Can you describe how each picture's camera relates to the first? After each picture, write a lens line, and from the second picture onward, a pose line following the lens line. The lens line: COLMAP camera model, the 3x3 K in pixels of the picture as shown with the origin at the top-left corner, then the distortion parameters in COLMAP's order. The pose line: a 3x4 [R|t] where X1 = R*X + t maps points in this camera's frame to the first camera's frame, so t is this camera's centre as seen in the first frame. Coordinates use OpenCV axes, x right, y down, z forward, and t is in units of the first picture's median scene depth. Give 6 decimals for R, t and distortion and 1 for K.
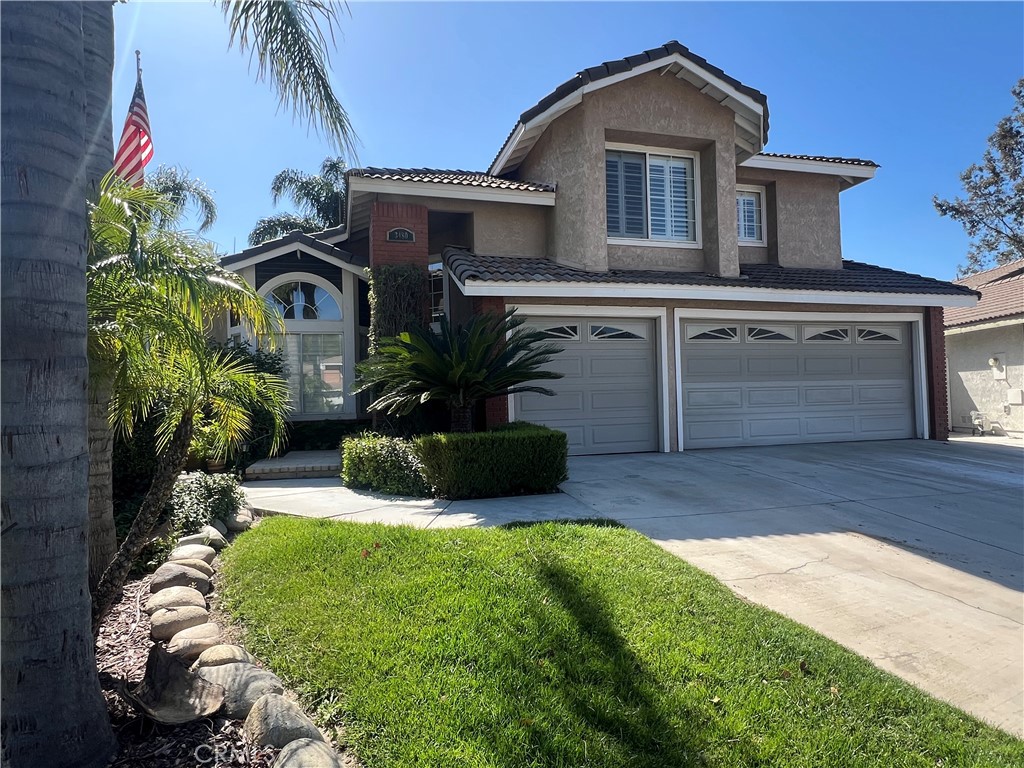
lens RADIAL K [[591.0, 0, 512.8], [0, 591.0, 385.8], [0, 0, 1]] dist [-0.001093, 0.000736]
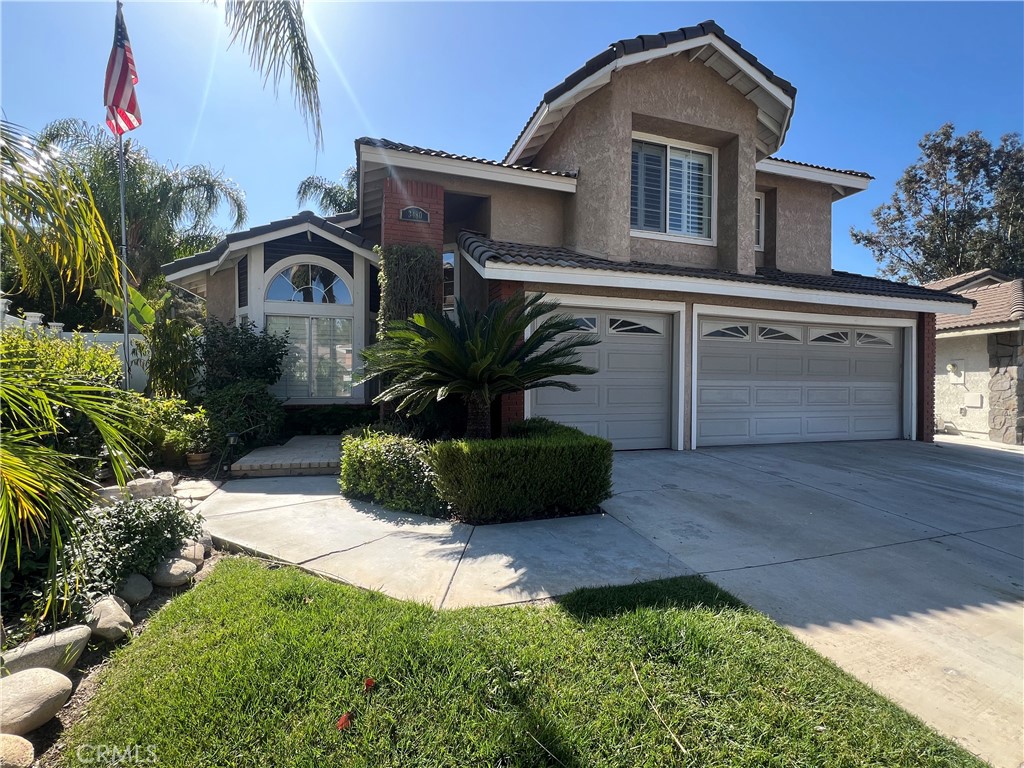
lens RADIAL K [[455.4, 0, 510.1], [0, 455.4, 383.4], [0, 0, 1]] dist [0.001409, -0.001209]
pose [[0.998834, 0.032060, 0.036094, -0.051707], [-0.033090, 0.999051, 0.028331, -0.010448], [-0.035152, -0.029492, 0.998947, 0.243621]]
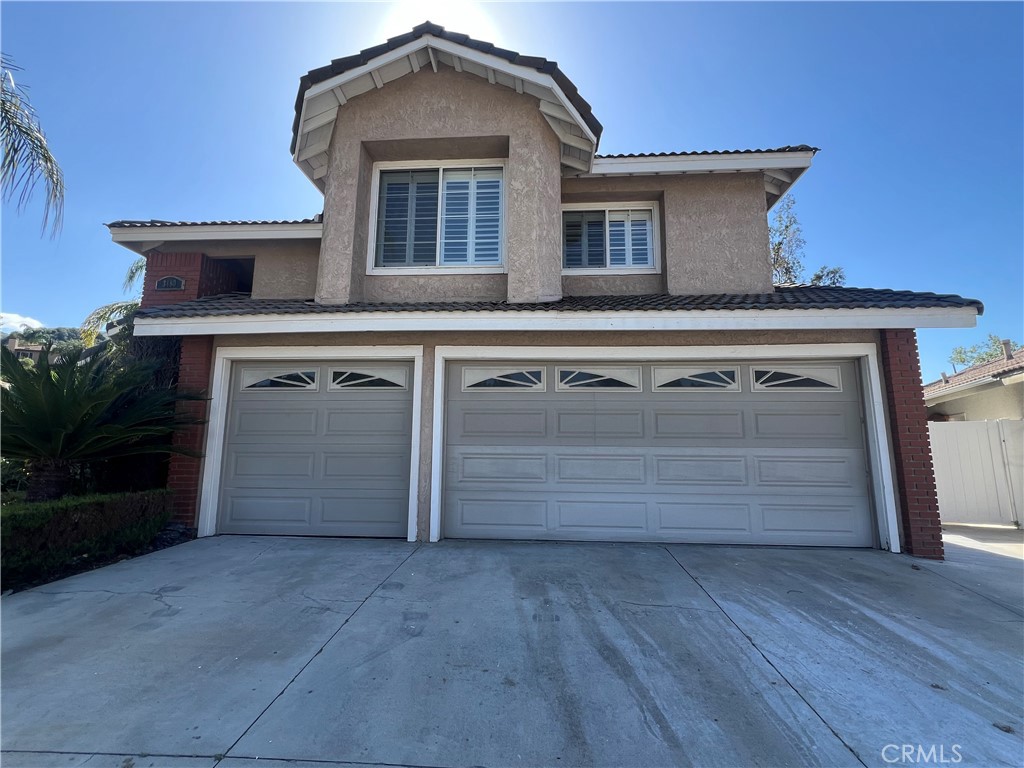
lens RADIAL K [[445.9, 0, 514.1], [0, 445.9, 381.8], [0, 0, 1]] dist [-0.003655, -0.000449]
pose [[0.944138, -0.017474, -0.329087, 0.540117], [-0.021933, 0.993048, -0.115653, -0.021172], [0.328820, 0.116410, 0.937191, 0.485313]]
